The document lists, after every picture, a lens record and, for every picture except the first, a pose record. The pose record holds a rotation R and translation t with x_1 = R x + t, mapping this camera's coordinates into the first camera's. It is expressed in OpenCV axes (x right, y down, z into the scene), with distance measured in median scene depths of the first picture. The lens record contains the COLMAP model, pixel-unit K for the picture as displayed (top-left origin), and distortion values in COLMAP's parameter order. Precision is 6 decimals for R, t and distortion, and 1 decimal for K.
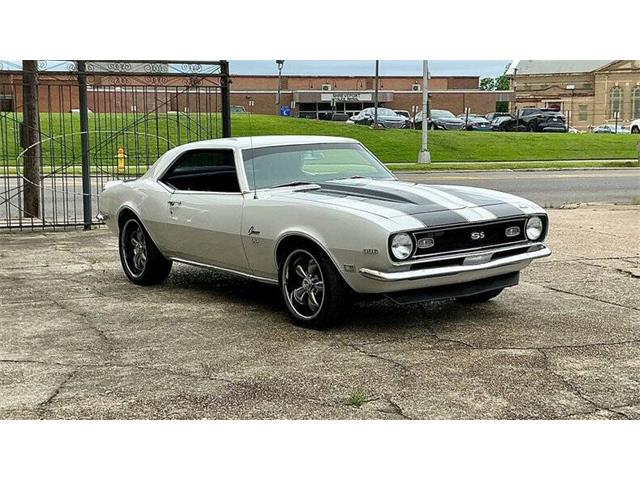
lens RADIAL K [[944.5, 0, 320.8], [0, 944.5, 237.0], [0, 0, 1]] dist [0.129499, 0.000000]
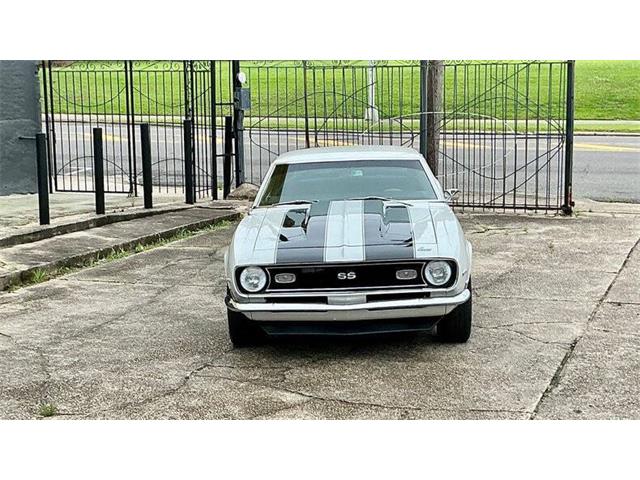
lens RADIAL K [[1066.4, 0, 324.4], [0, 1066.4, 232.1], [0, 0, 1]] dist [0.100391, 0.000000]
pose [[0.790447, 0.087983, -0.606178, 0.759382], [-0.061445, 0.996028, 0.064444, -0.108661], [0.609440, -0.013693, 0.792714, 0.105135]]
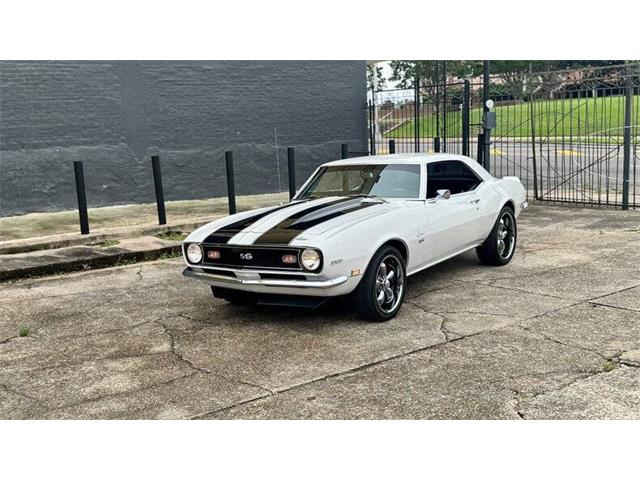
lens RADIAL K [[697.8, 0, 314.7], [0, 697.8, 228.7], [0, 0, 1]] dist [0.087934, 0.000000]
pose [[0.337640, 0.131964, -0.931979, 0.954710], [-0.062077, 0.991090, 0.117844, -0.137200], [0.939226, 0.018066, 0.342824, 0.726195]]
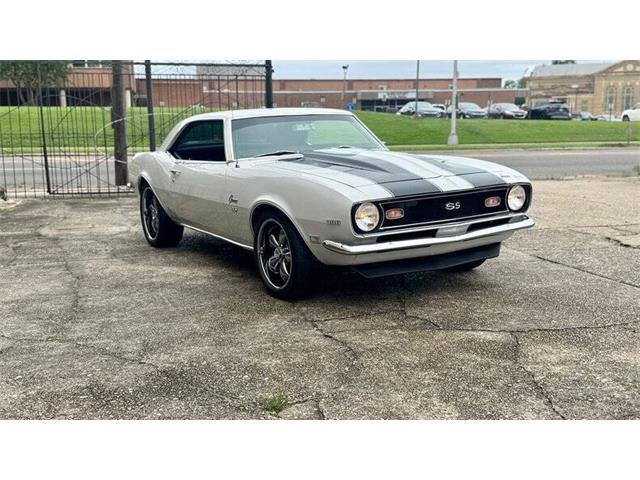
lens RADIAL K [[697.8, 0, 316.1], [0, 697.8, 239.3], [0, 0, 1]] dist [0.087934, 0.000000]
pose [[0.995844, 0.011636, -0.090326, 0.087288], [-0.006780, 0.998524, 0.053887, -0.004702], [0.090820, -0.053051, 0.994453, 0.273336]]
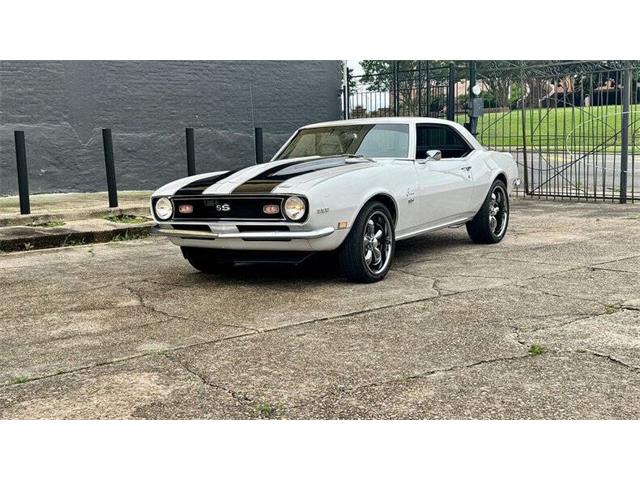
lens RADIAL K [[802.2, 0, 318.1], [0, 802.2, 226.4], [0, 0, 1]] dist [0.100420, 0.000000]
pose [[0.389189, 0.102928, -0.915389, 1.001490], [-0.078762, 0.993817, 0.078260, -0.057945], [0.917785, 0.041640, 0.394889, 0.685010]]
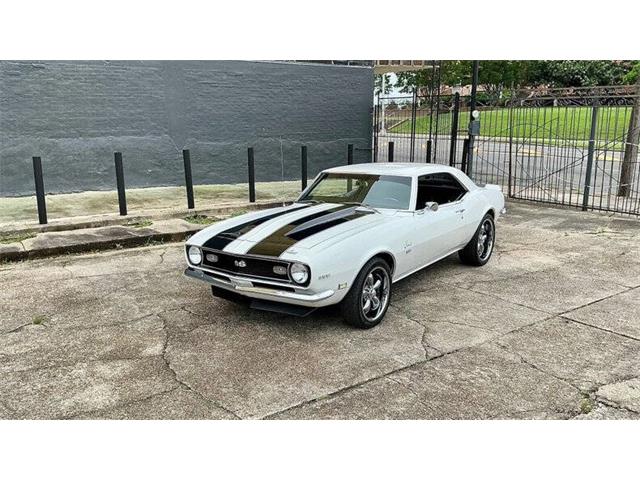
lens RADIAL K [[530.6, 0, 320.2], [0, 530.6, 235.5], [0, 0, 1]] dist [0.087397, -0.157944]
pose [[0.310874, 0.211829, -0.926545, 0.795655], [-0.103816, 0.976583, 0.188436, -0.172021], [0.944764, 0.037610, 0.325586, 0.812490]]
